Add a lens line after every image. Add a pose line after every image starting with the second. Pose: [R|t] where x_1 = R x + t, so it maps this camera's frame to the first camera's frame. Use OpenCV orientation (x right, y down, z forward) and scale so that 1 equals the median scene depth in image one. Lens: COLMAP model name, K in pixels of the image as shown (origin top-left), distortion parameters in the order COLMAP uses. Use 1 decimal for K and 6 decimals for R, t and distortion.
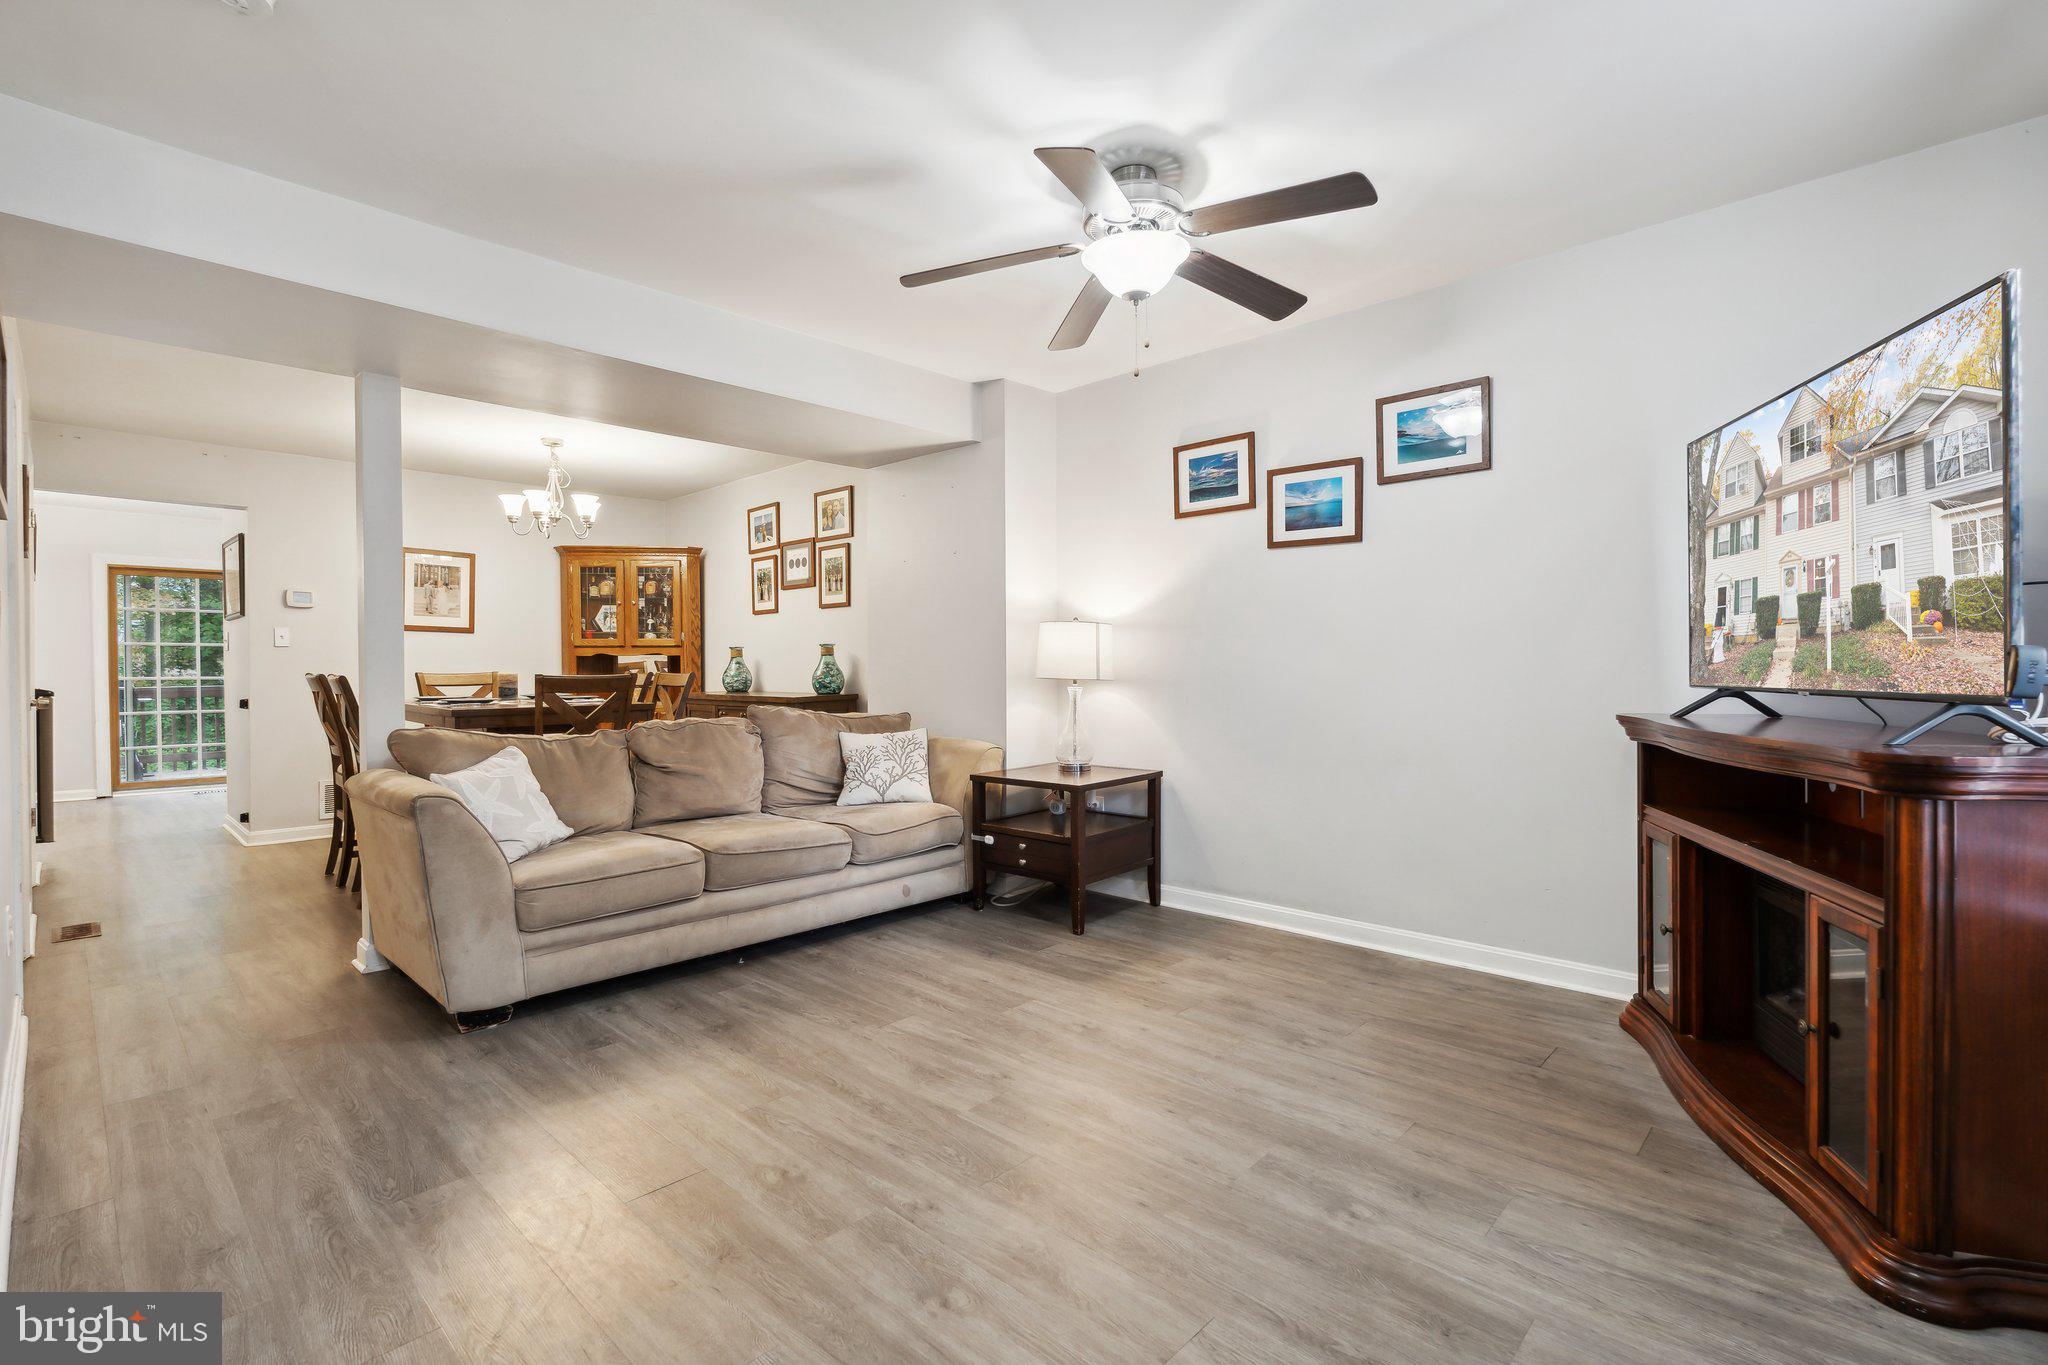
lens RADIAL K [[923.0, 0, 1024.0], [0, 923.0, 682.5], [0, 0, 1]] dist [-0.000420, 0.000171]
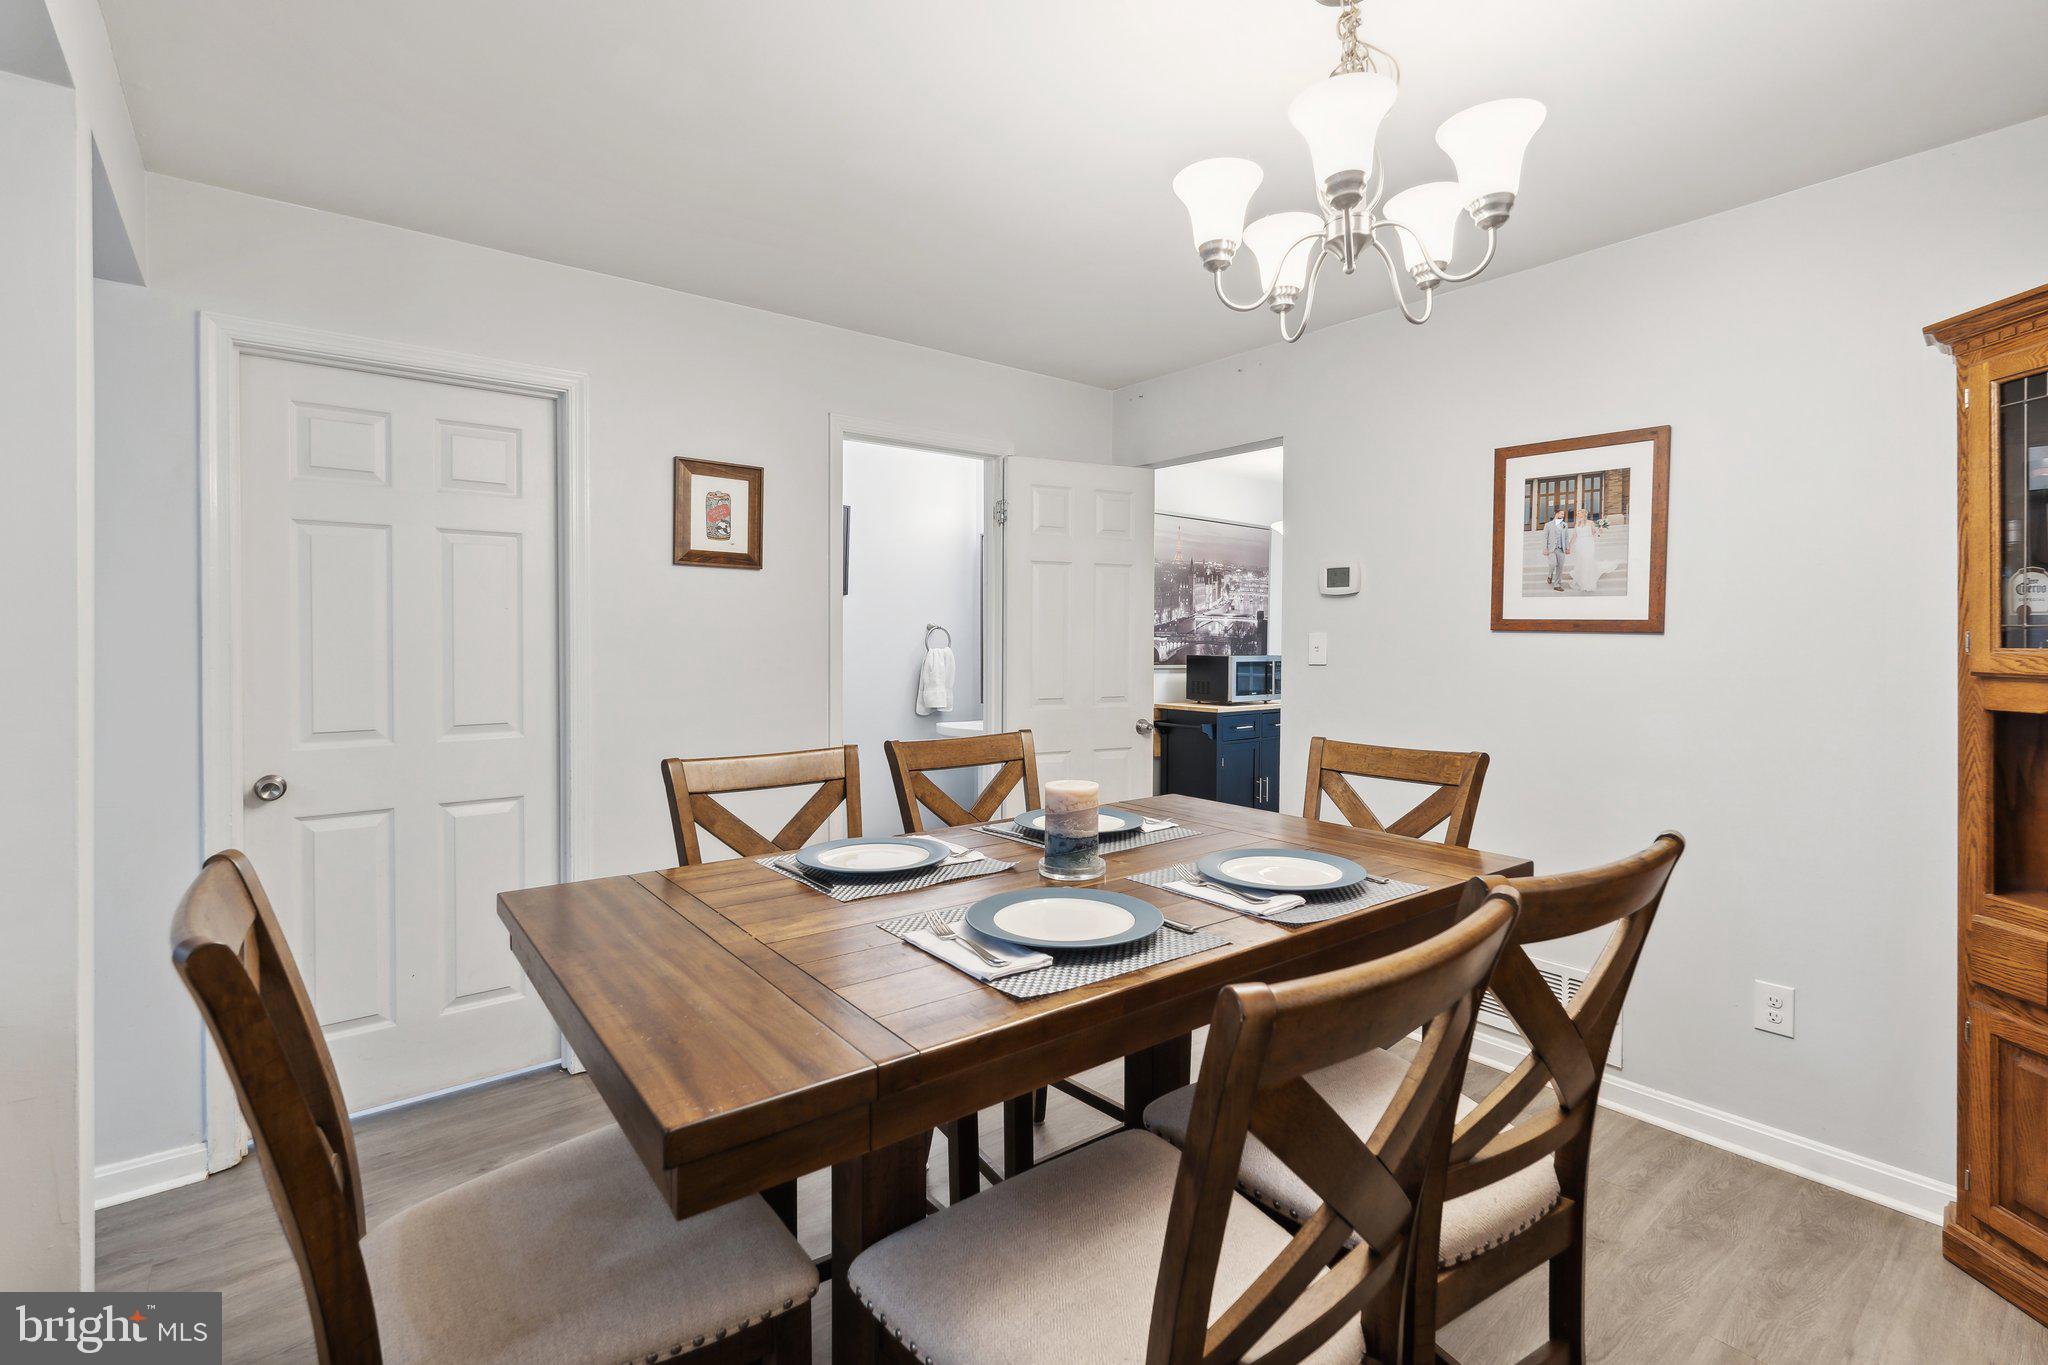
lens RADIAL K [[917.4, 0, 1021.0], [0, 917.4, 642.1], [0, 0, 1]] dist [-0.004401, 0.000181]
pose [[-0.140403, 0.007432, -0.990067, -0.209785], [-0.020229, 0.999742, 0.010373, -0.055673], [0.989888, 0.021484, -0.140216, 0.907406]]
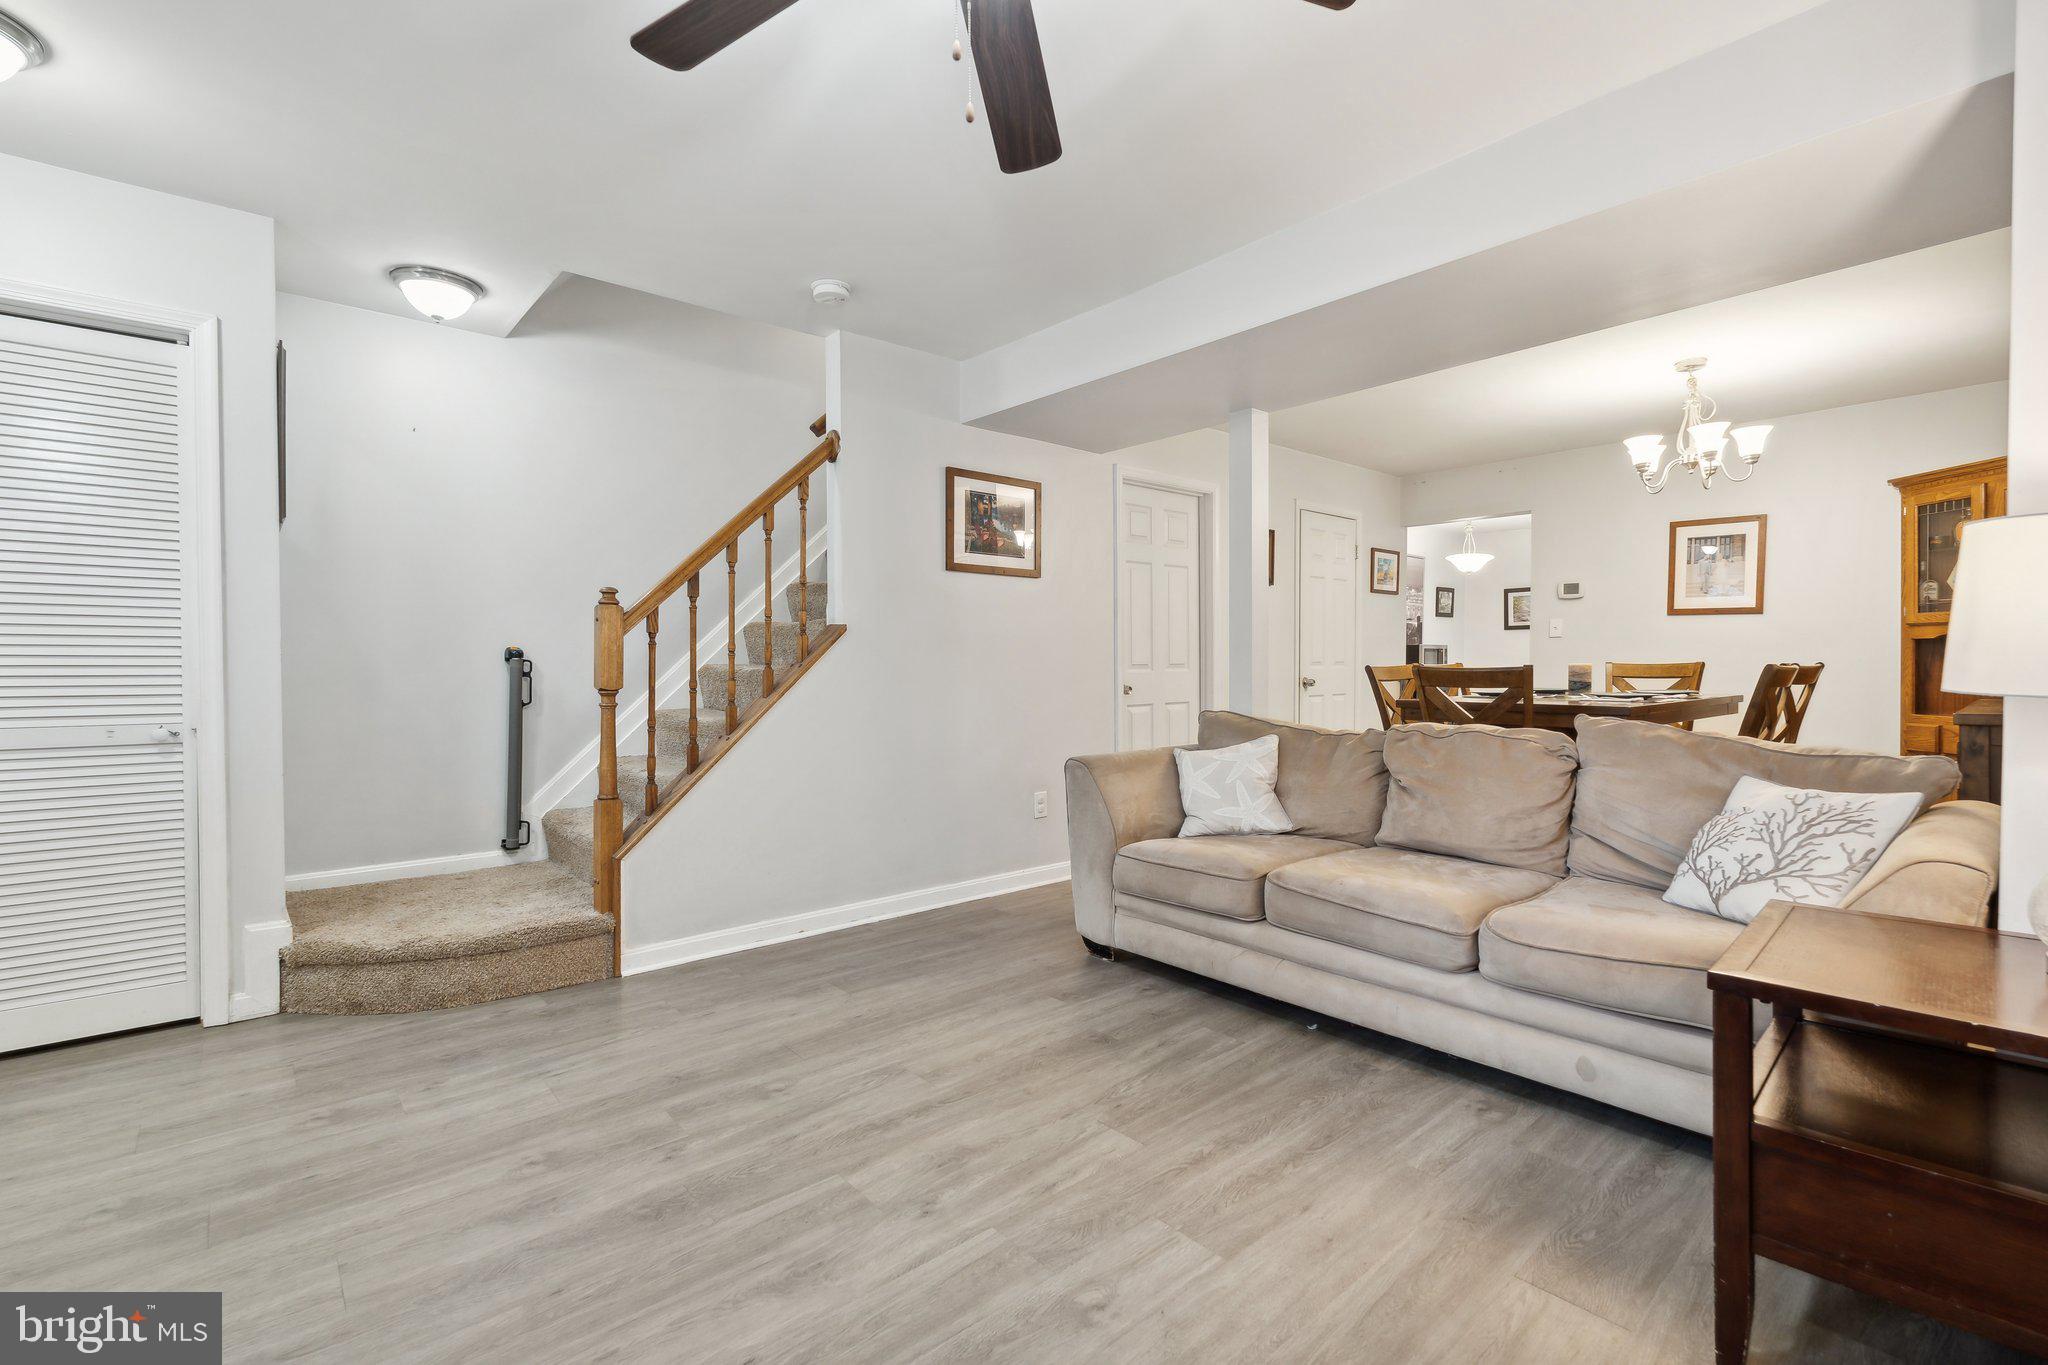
lens RADIAL K [[915.0, 0, 1012.2], [0, 915.0, 675.5], [0, 0, 1]] dist [-0.001219, -0.000340]
pose [[-0.101705, 0.020066, -0.994612, 0.302820], [-0.012834, 0.999687, 0.021481, -0.009312], [0.994732, 0.014949, -0.101416, 0.495135]]
